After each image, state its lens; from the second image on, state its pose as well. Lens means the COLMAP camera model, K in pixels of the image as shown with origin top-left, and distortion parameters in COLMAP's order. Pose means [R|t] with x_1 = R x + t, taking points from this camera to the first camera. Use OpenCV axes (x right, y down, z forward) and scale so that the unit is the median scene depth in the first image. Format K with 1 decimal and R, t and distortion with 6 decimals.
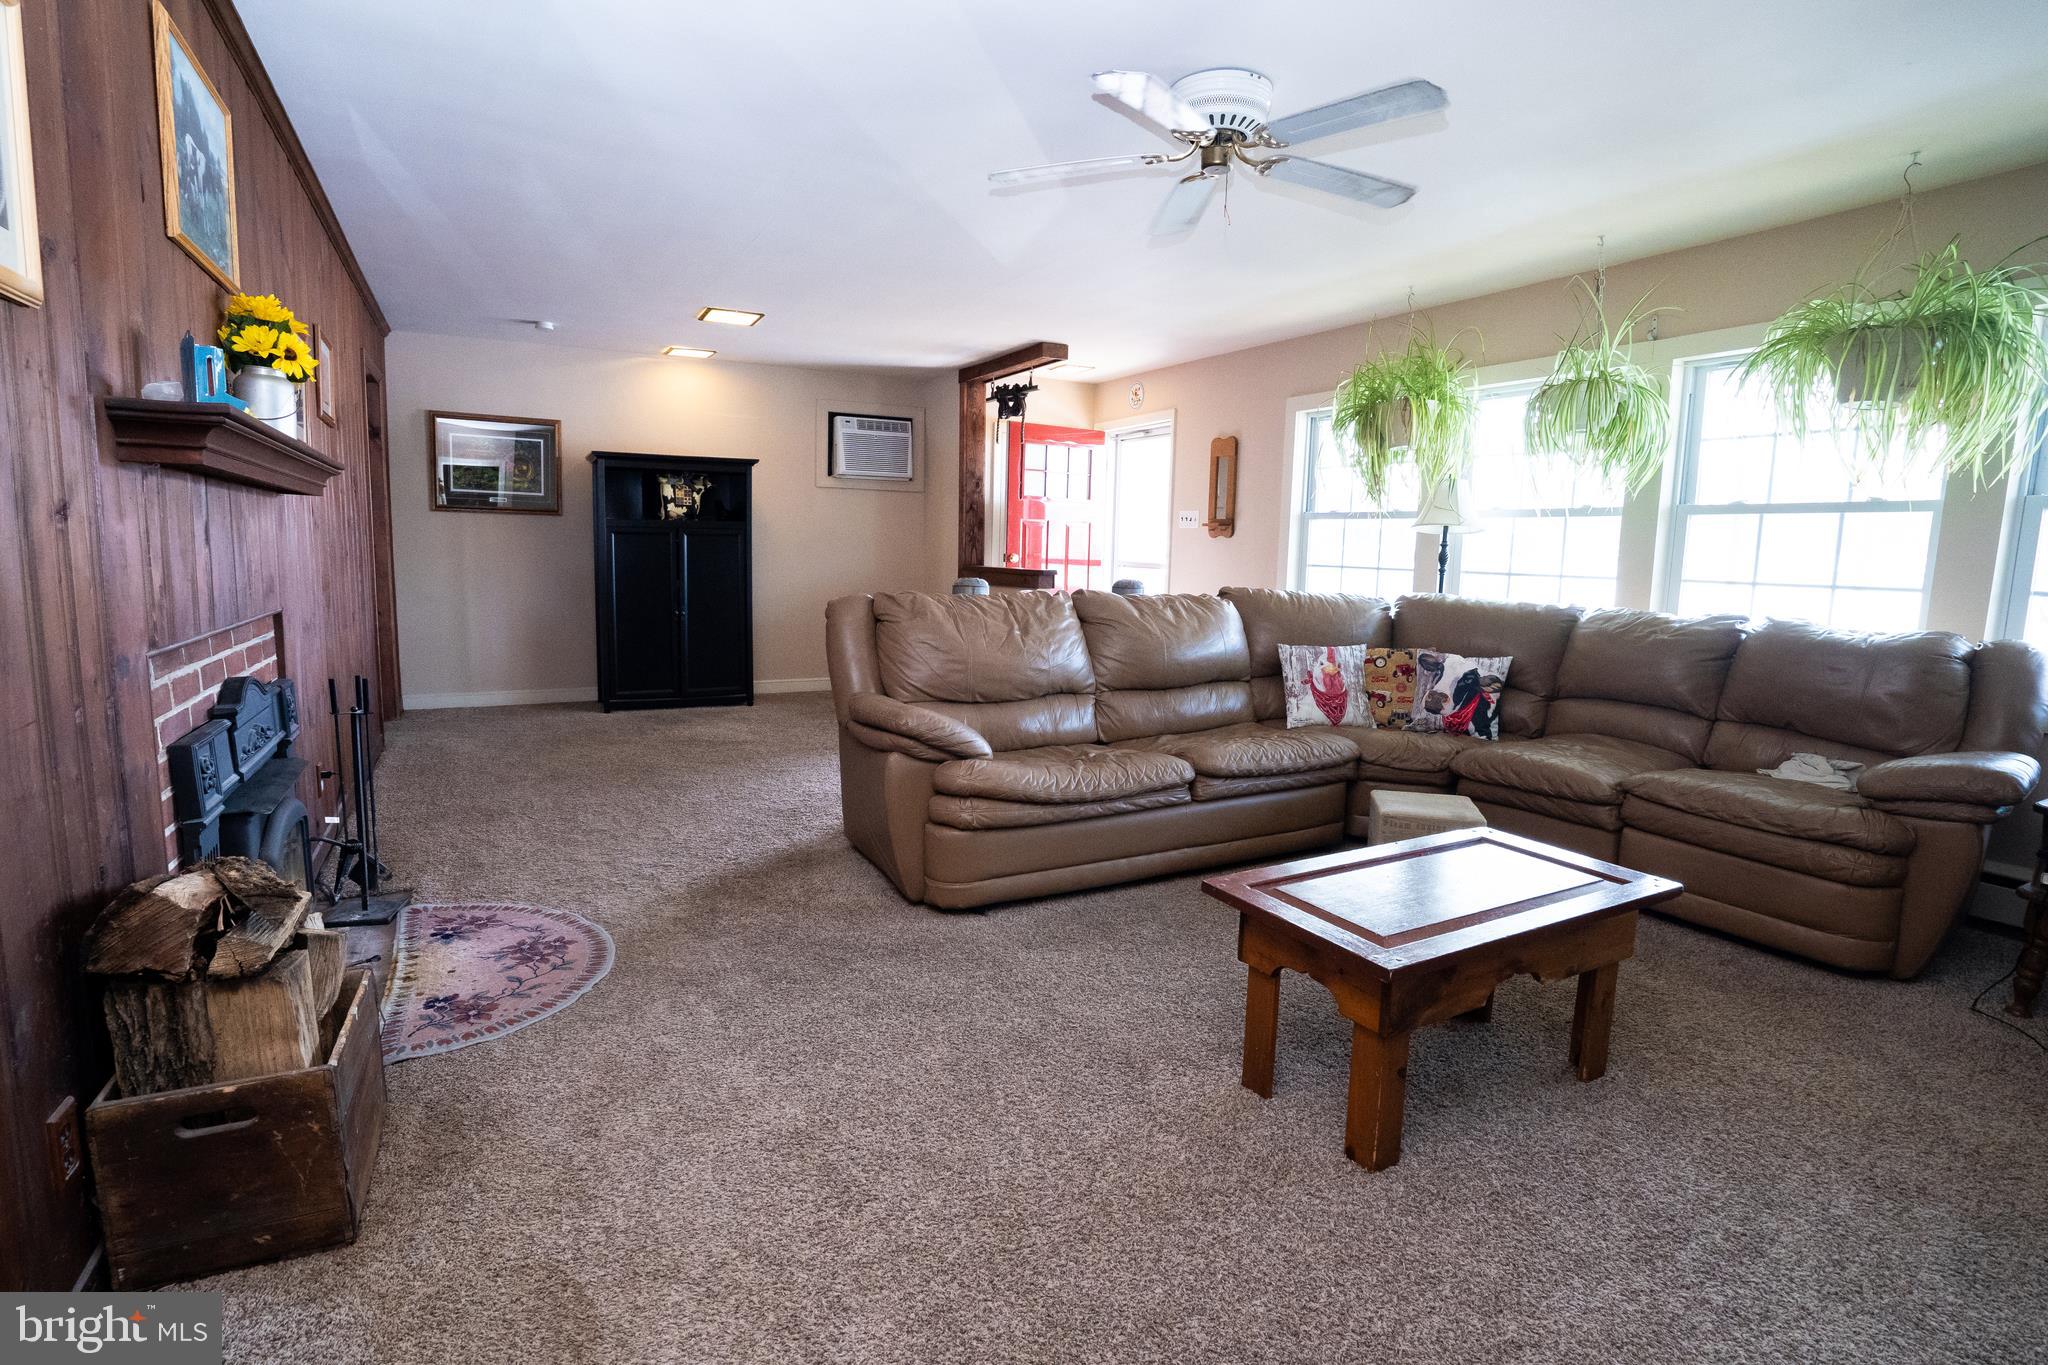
lens RADIAL K [[972.4, 0, 1010.3], [0, 972.4, 682.0], [0, 0, 1]] dist [-0.063640, 0.026987]
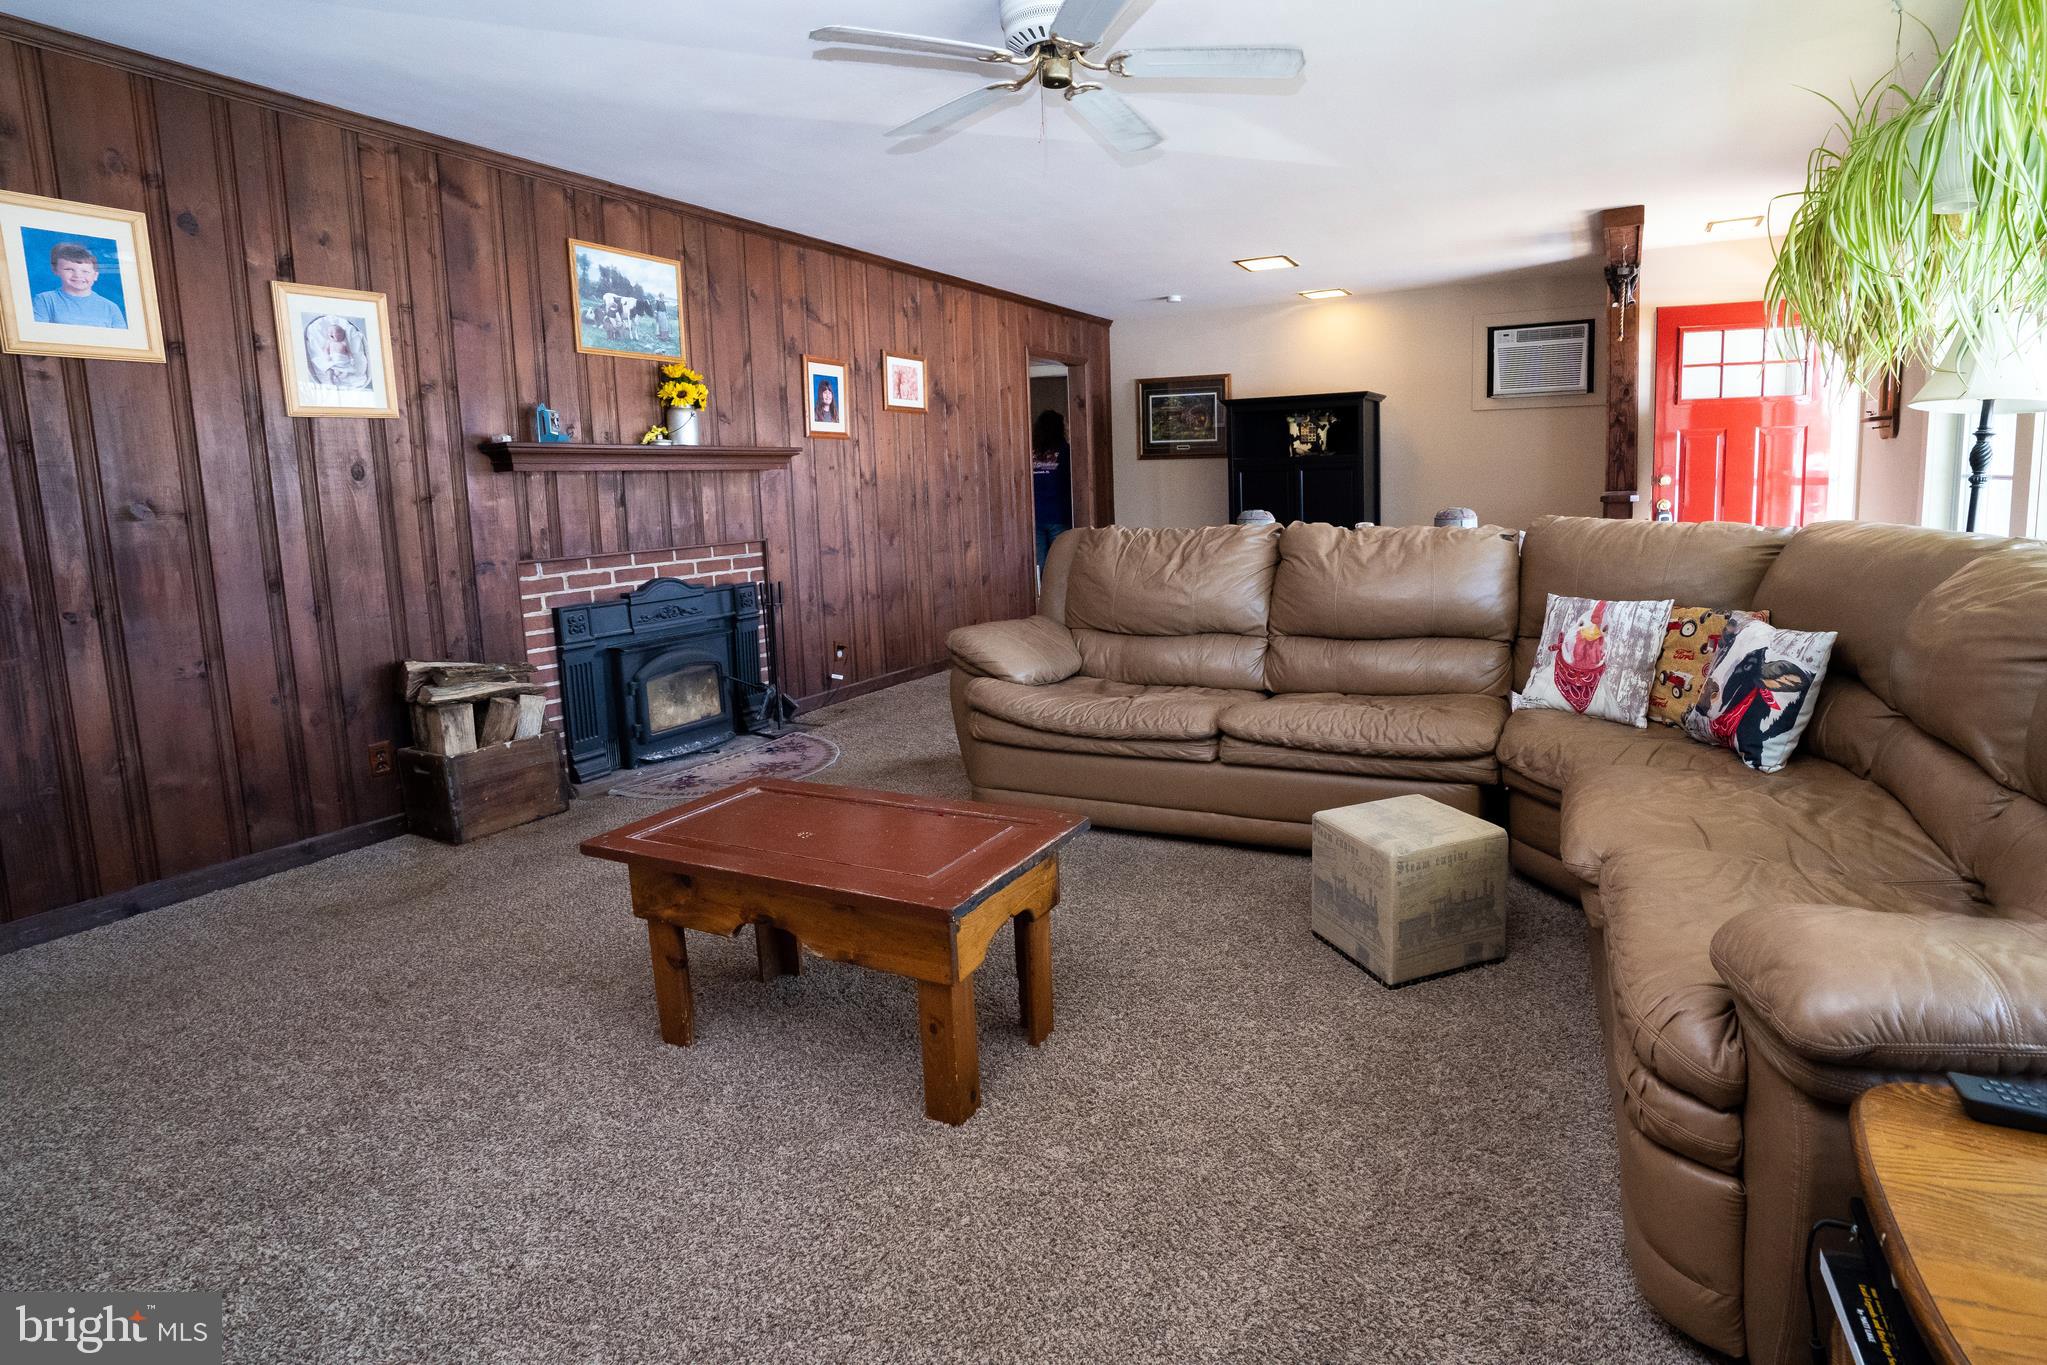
lens RADIAL K [[949.7, 0, 1028.6], [0, 949.7, 600.9], [0, 0, 1]] dist [-0.028099, 0.000297]
pose [[0.619323, 0.054874, -0.783216, 0.760840], [-0.063467, 0.997789, 0.019722, -0.029817], [0.782567, 0.037494, 0.621437, 0.327940]]
